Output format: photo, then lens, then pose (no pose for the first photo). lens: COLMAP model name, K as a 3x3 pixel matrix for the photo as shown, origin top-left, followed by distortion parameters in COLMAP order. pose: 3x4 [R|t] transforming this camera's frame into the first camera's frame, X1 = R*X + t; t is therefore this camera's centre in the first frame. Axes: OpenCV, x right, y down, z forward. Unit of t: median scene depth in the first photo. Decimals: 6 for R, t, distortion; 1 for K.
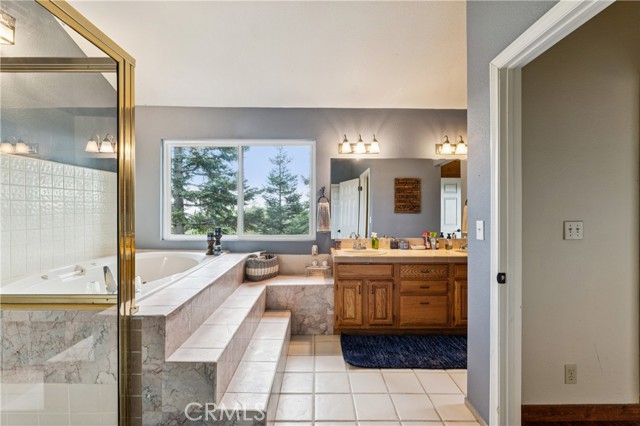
lens RADIAL K [[289.2, 0, 317.5], [0, 289.2, 210.5], [0, 0, 1]] dist [-0.005676, 0.002385]
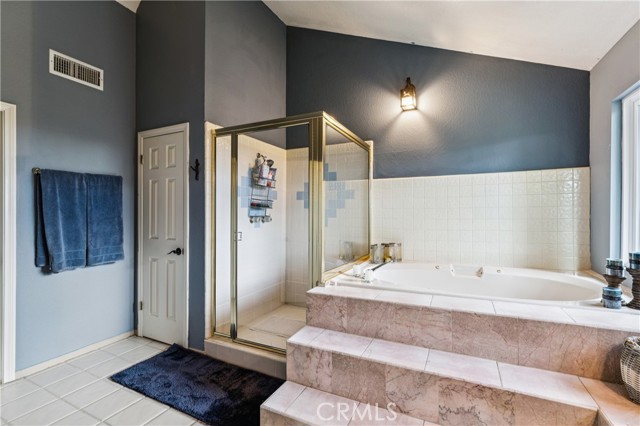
lens RADIAL K [[289.2, 0, 322.9], [0, 289.2, 212.0], [0, 0, 1]] dist [-0.005676, 0.002385]
pose [[-0.423396, -0.006944, -0.905918, 0.299315], [-0.005072, 0.999973, -0.005295, -0.003849], [0.905930, 0.002353, -0.423420, 0.726326]]
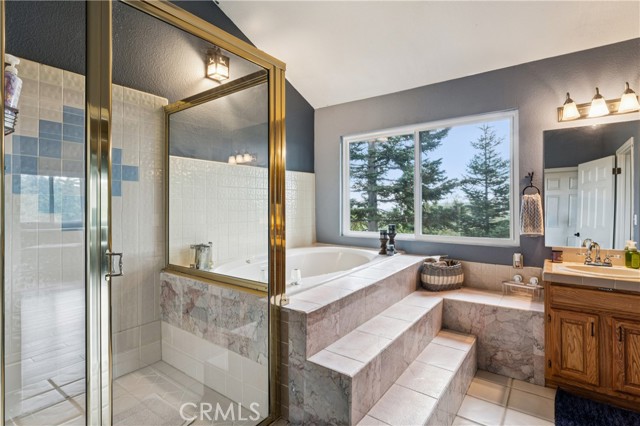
lens RADIAL K [[316.0, 0, 321.8], [0, 316.0, 203.7], [0, 0, 1]] dist [0.003487, -0.000045]
pose [[0.805073, -0.008689, -0.593112, 0.068408], [0.004644, 0.999954, -0.008346, -0.000717], [0.593157, 0.003965, 0.805077, 0.067663]]
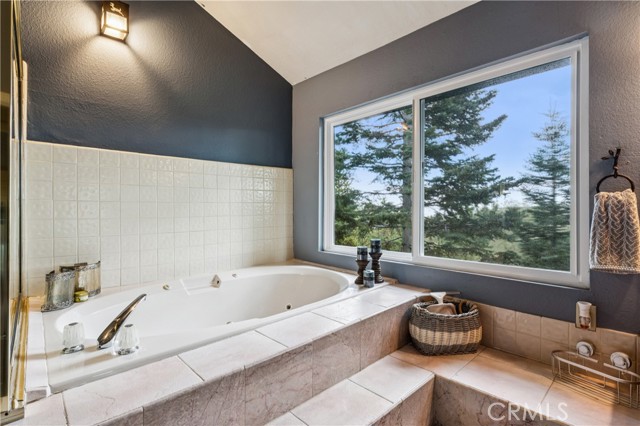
lens RADIAL K [[316.0, 0, 315.3], [0, 316.0, 209.0], [0, 0, 1]] dist [0.003487, -0.000045]
pose [[0.684863, -0.004989, -0.728655, 0.054771], [0.001575, 0.999984, -0.005367, -0.003423], [0.728670, 0.002528, 0.684860, 0.447929]]
